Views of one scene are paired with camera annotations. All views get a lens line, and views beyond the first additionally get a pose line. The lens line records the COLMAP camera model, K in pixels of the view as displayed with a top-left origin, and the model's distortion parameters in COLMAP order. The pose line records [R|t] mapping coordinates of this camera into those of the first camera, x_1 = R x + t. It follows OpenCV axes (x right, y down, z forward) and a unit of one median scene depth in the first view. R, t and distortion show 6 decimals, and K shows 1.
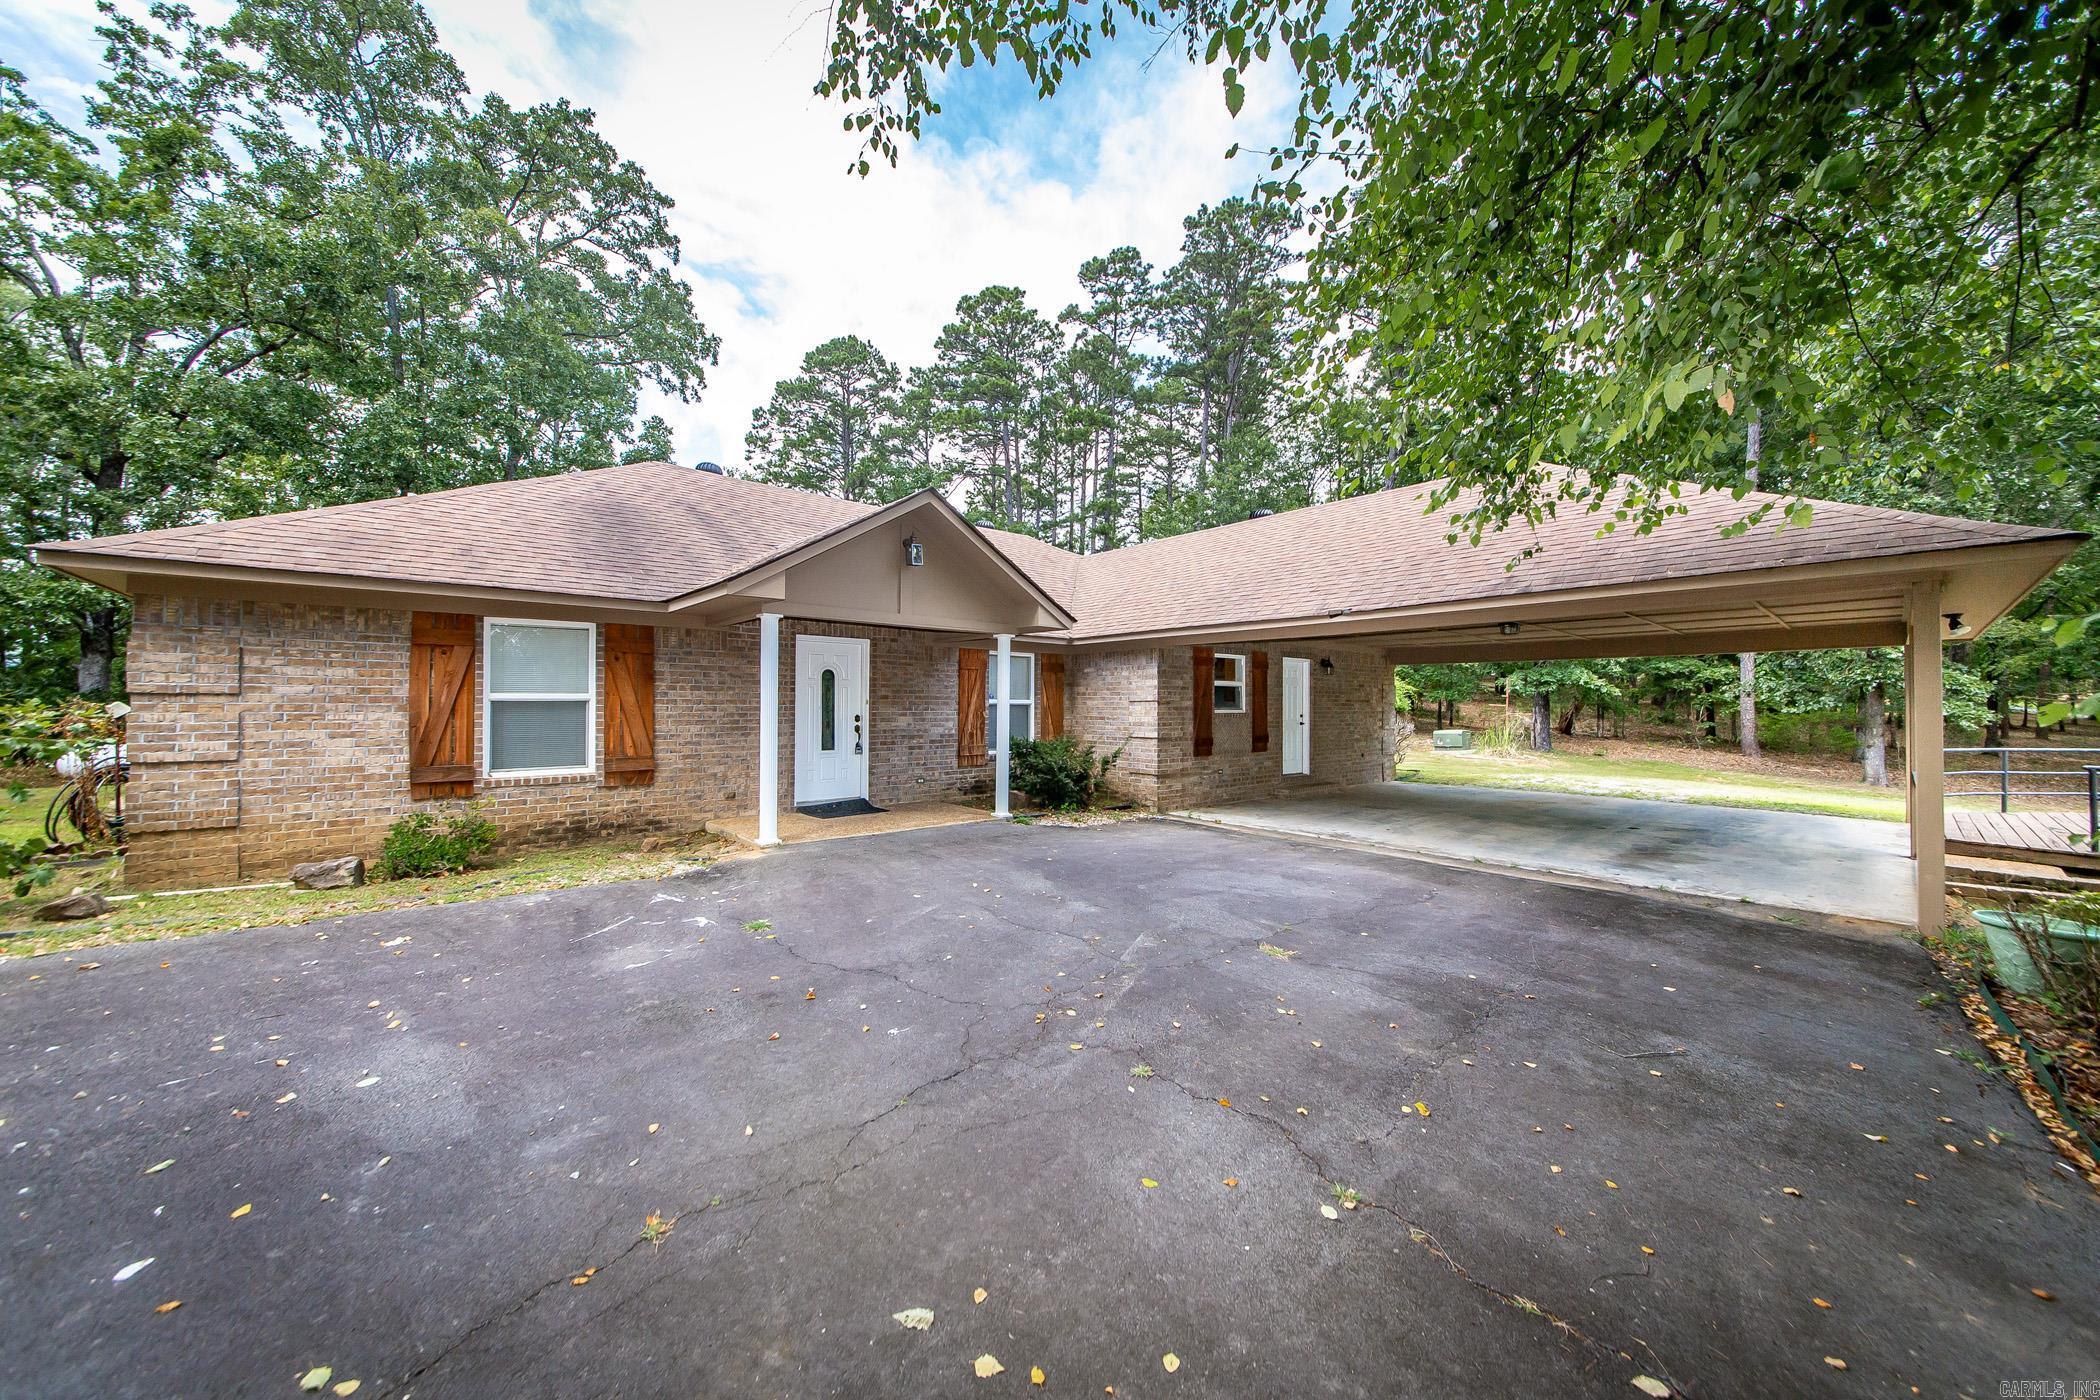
lens RADIAL K [[745.4, 0, 1062.5], [0, 745.4, 694.0], [0, 0, 1]] dist [-0.000838, 0.000007]
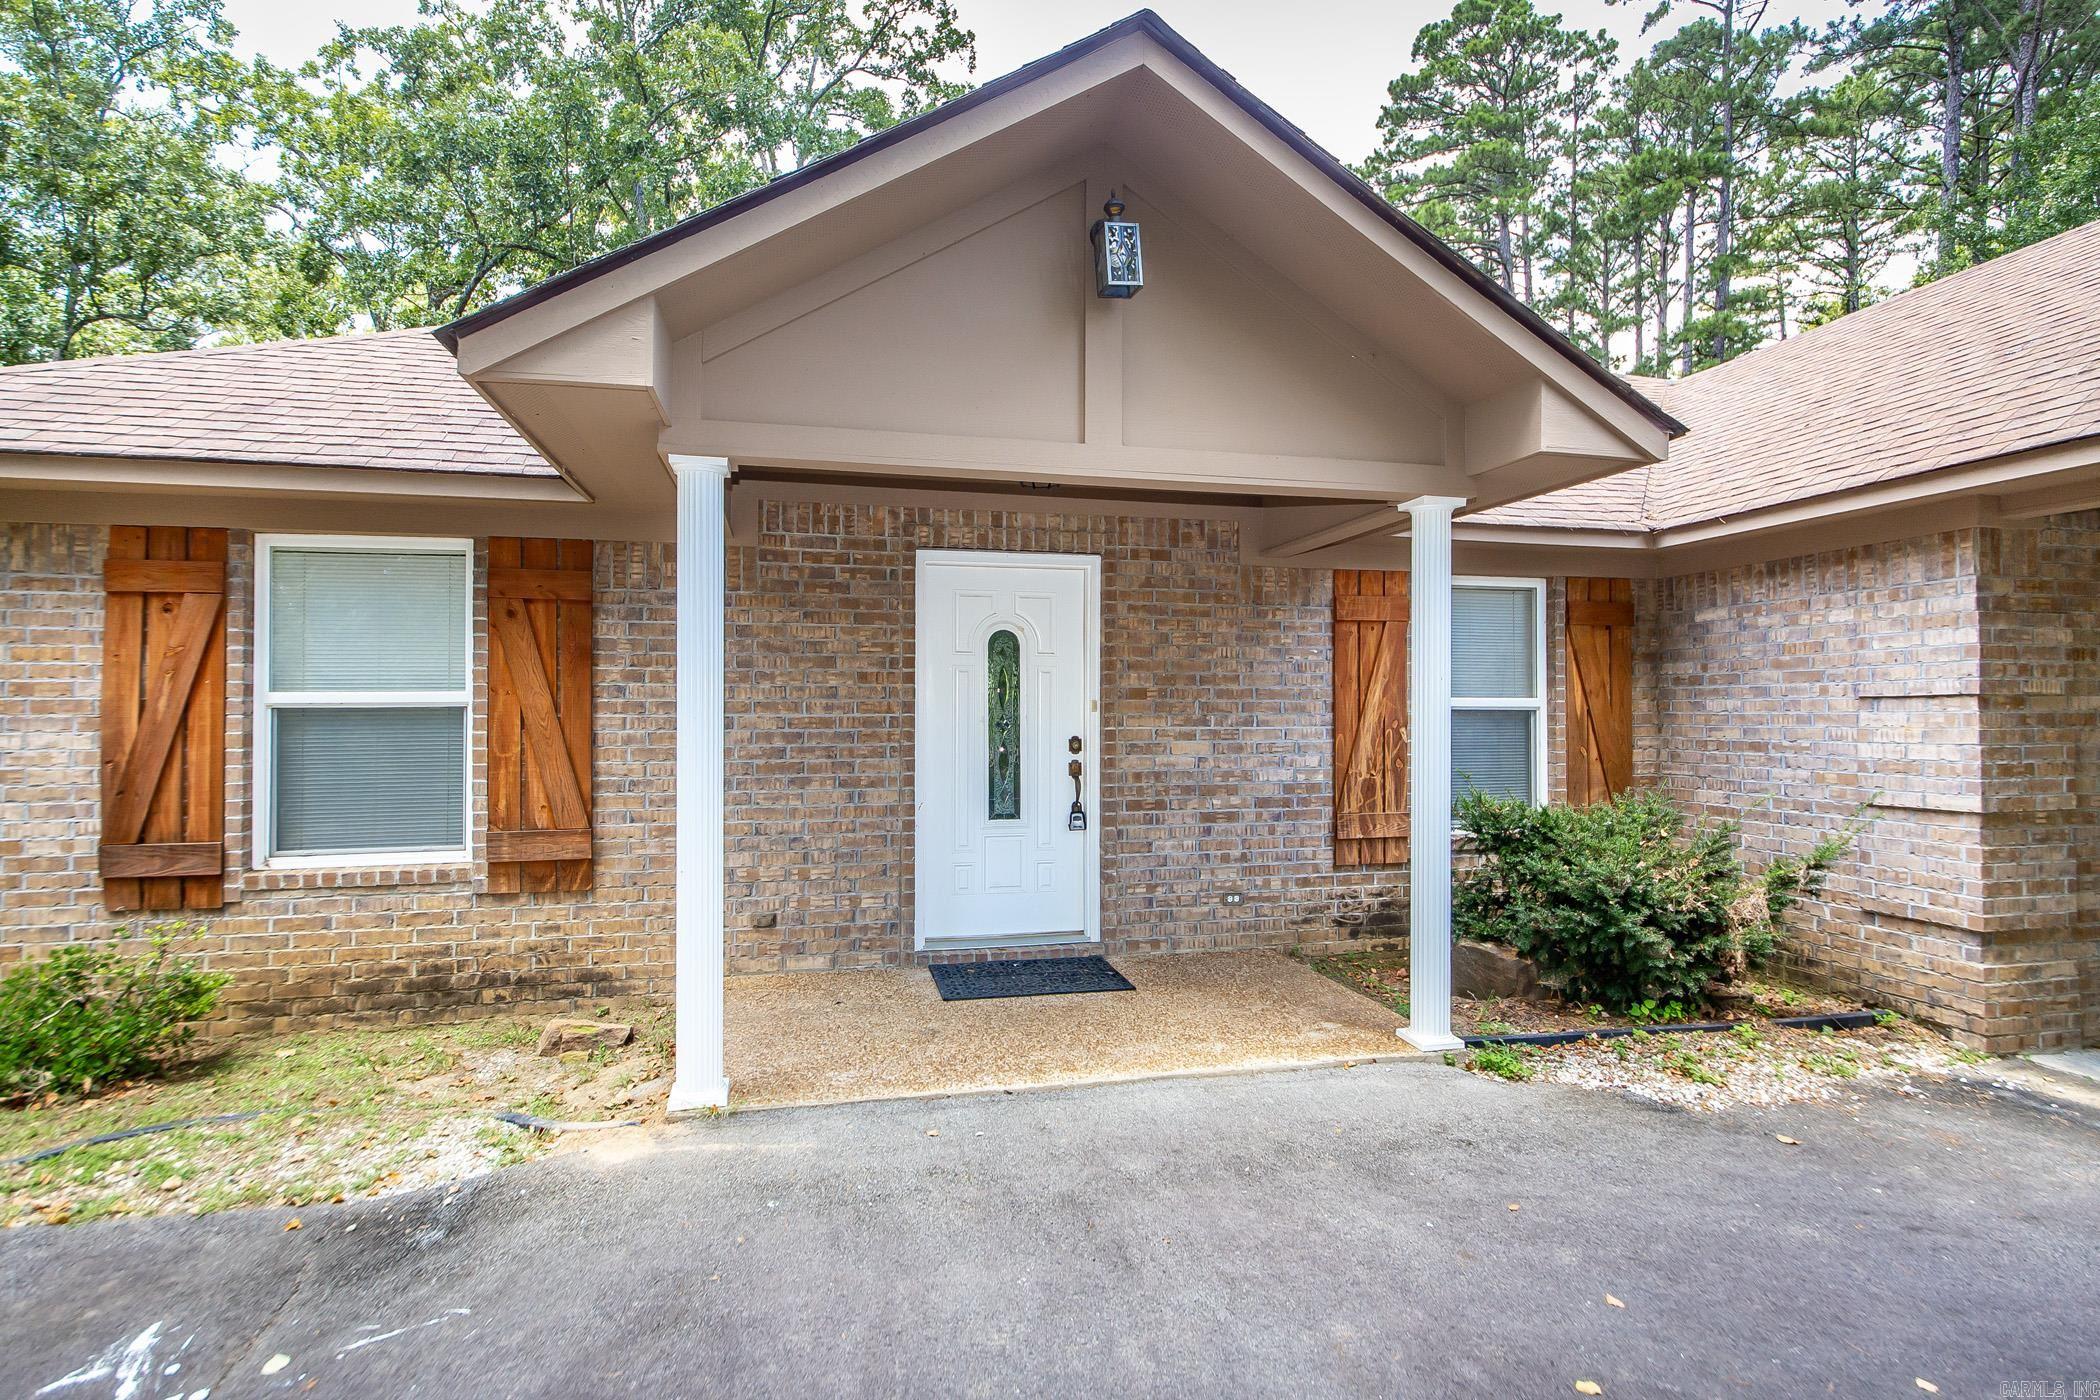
lens RADIAL K [[1031.0, 0, 1052.5], [0, 1031.0, 693.0], [0, 0, 1]] dist [0.001797, 0.000334]
pose [[0.874923, -0.014638, -0.484041, -0.002937], [0.011948, 0.999891, -0.008641, 0.007221], [0.484115, 0.001777, 0.875003, 0.421528]]
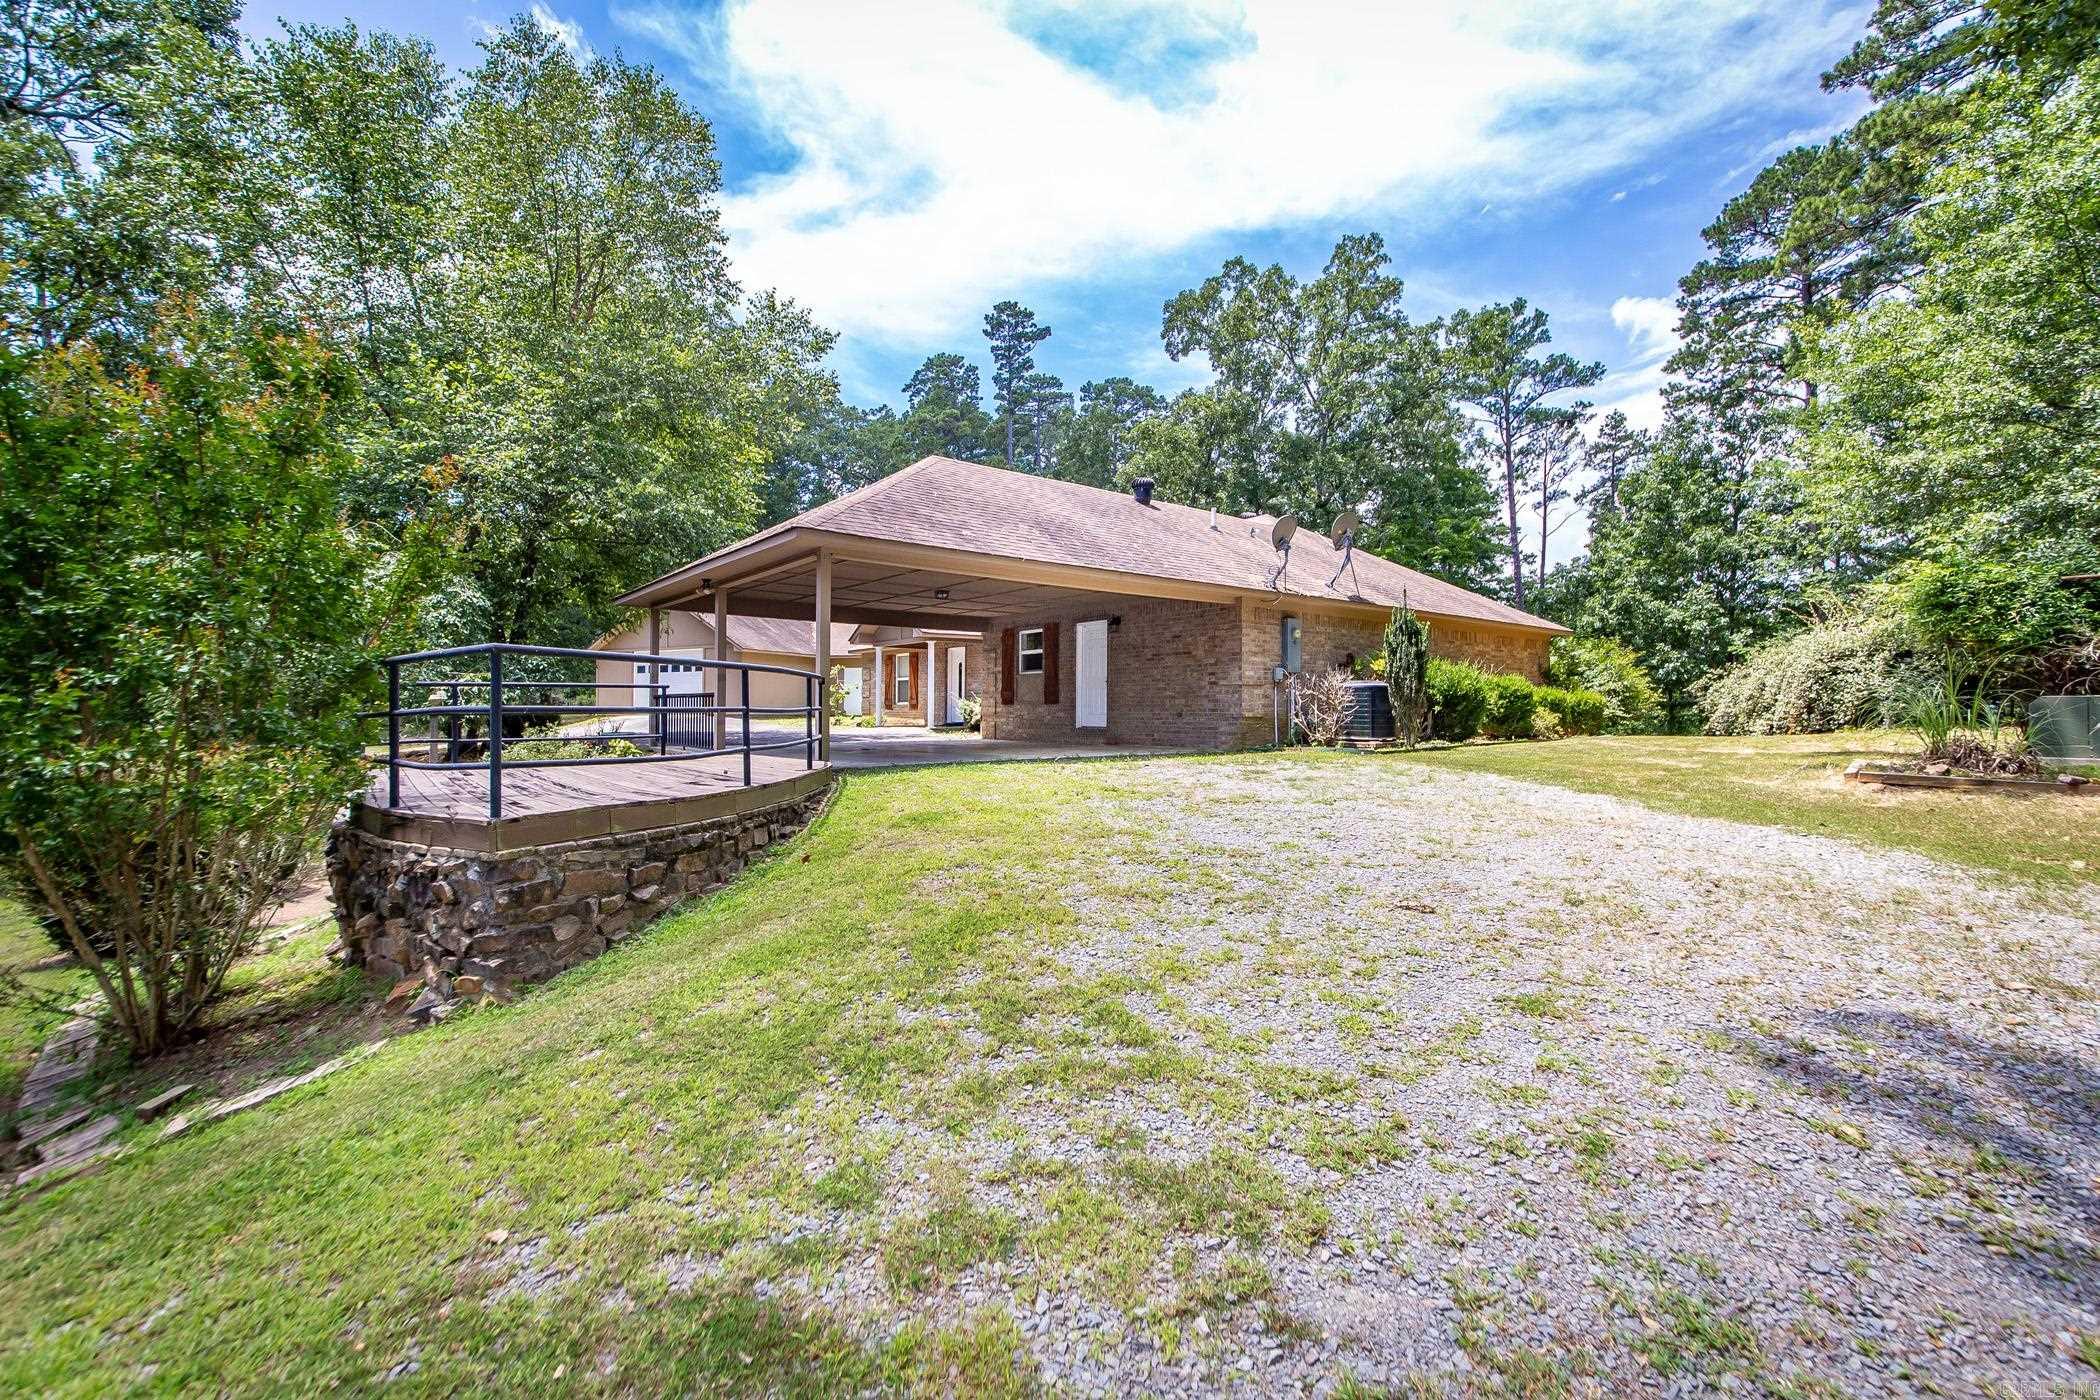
lens RADIAL K [[897.7, 0, 1049.3], [0, 897.7, 741.3], [0, 0, 1]] dist [0.002034, 0.000075]
pose [[-0.086886, 0.023734, -0.995936, 2.031008], [0.004277, 0.999716, 0.023451, 0.120405], [0.996209, -0.002222, -0.086963, 1.291241]]
